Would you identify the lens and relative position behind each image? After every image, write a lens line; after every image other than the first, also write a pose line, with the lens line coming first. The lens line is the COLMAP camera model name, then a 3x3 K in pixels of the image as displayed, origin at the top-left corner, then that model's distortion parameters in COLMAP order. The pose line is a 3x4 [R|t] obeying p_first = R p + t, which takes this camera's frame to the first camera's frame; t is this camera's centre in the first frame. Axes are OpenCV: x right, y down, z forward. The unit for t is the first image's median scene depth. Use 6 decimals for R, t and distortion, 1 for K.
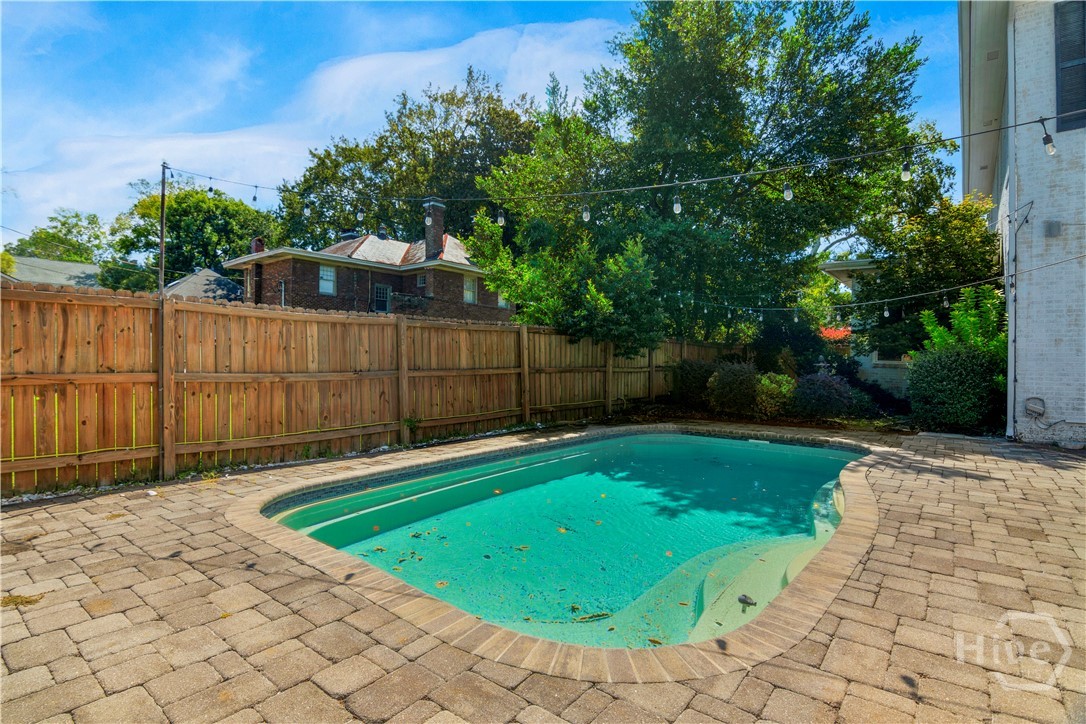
lens RADIAL K [[535.0, 0, 544.1], [0, 535.0, 375.3], [0, 0, 1]] dist [0.002812, -0.016096]
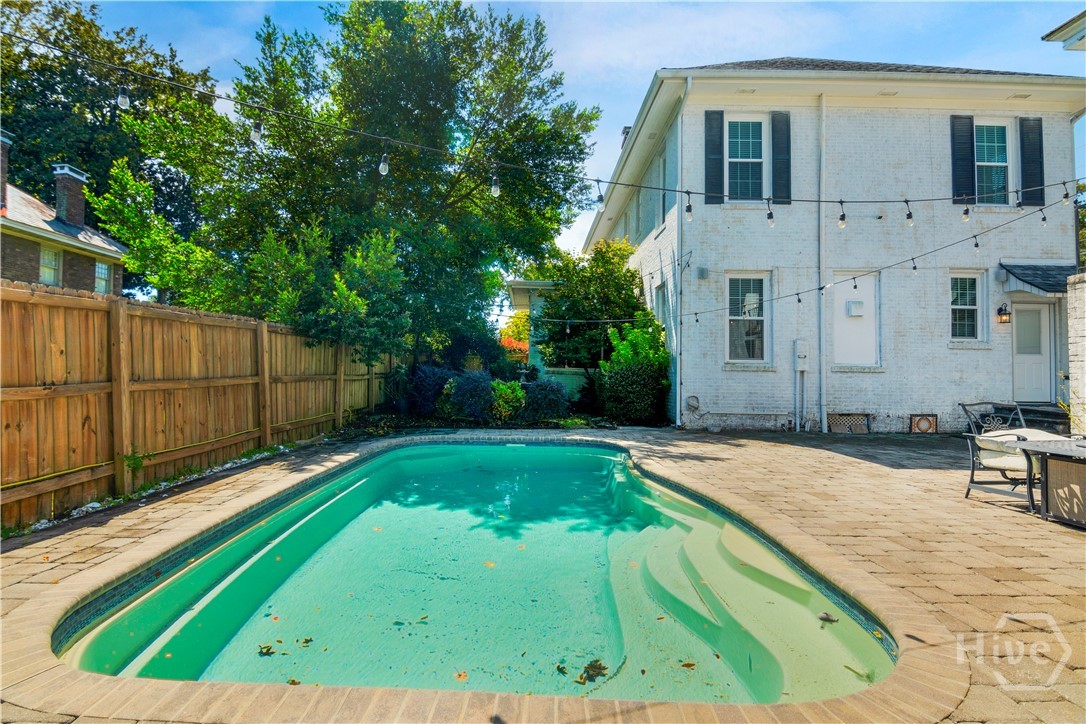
lens RADIAL K [[541.7, 0, 543.0], [0, 541.7, 362.0], [0, 0, 1]] dist [-0.019430, 0.000299]
pose [[0.785631, 0.009992, 0.618615, -0.234138], [0.012217, 0.999424, -0.031658, -0.005755], [-0.618575, 0.032429, 0.785057, 0.154884]]
